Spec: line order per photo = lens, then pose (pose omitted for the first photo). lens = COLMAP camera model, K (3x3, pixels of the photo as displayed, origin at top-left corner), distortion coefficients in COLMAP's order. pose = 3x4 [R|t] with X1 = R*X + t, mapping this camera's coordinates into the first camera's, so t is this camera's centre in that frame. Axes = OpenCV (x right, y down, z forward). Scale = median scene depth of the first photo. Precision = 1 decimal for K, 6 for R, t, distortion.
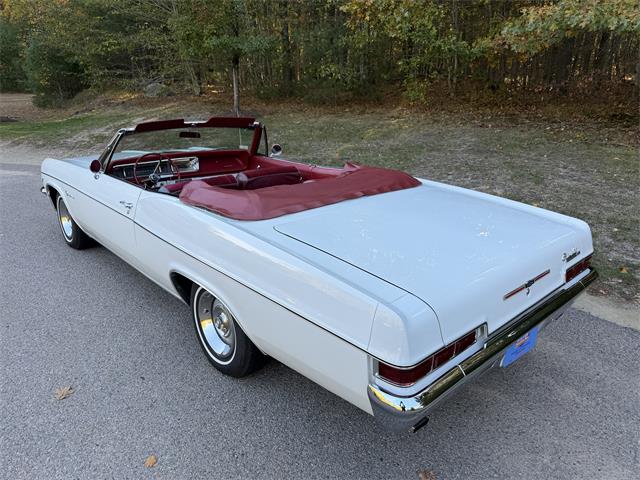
lens RADIAL K [[456.3, 0, 319.8], [0, 456.3, 237.9], [0, 0, 1]] dist [0.026484, -0.032543]
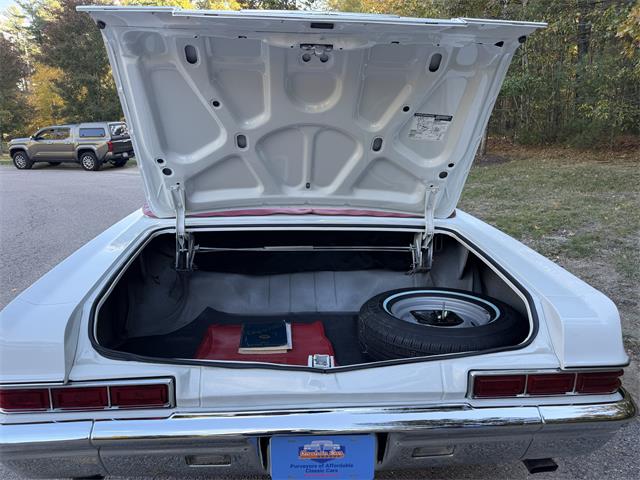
lens RADIAL K [[456.3, 0, 320.5], [0, 456.3, 237.4], [0, 0, 1]] dist [0.026484, -0.032543]
pose [[0.787895, 0.128466, -0.602260, 0.401243], [-0.196573, 0.979300, -0.048272, -0.011295], [0.583592, 0.156421, 0.796839, 0.253931]]
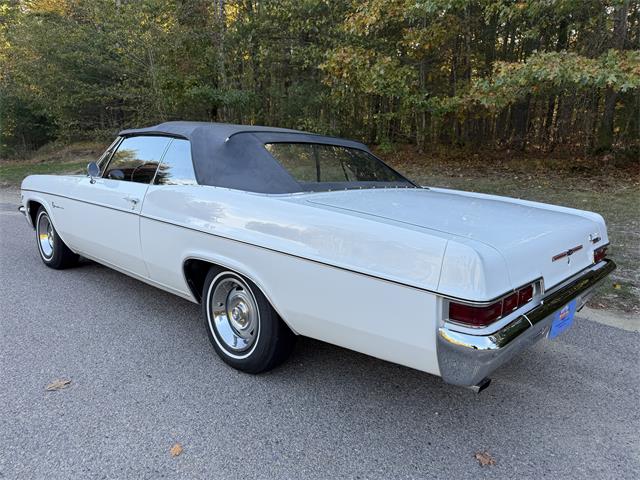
lens RADIAL K [[456.3, 0, 321.2], [0, 456.3, 238.9], [0, 0, 1]] dist [0.026484, -0.032543]
pose [[0.995943, 0.015295, 0.088676, -0.086557], [-0.002460, 0.989707, -0.143086, 0.107672], [-0.089951, 0.142287, 0.985730, 0.029748]]
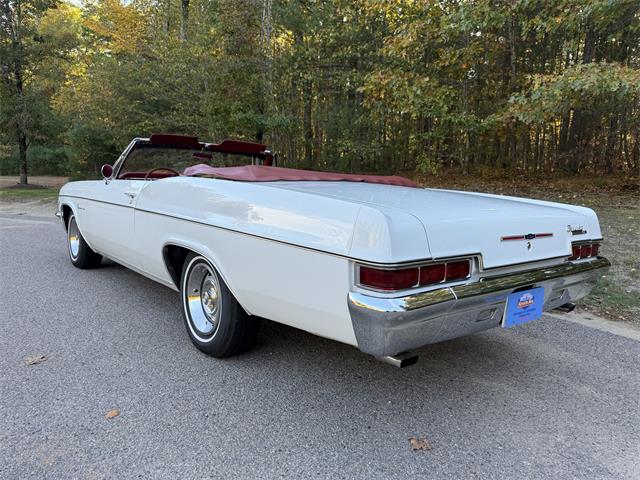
lens RADIAL K [[456.3, 0, 321.0], [0, 456.3, 239.0], [0, 0, 1]] dist [0.026484, -0.032543]
pose [[0.998588, 0.034610, -0.040289, 0.033304], [-0.042096, 0.978269, -0.203022, 0.159814], [0.032387, 0.204432, 0.978345, 0.031280]]
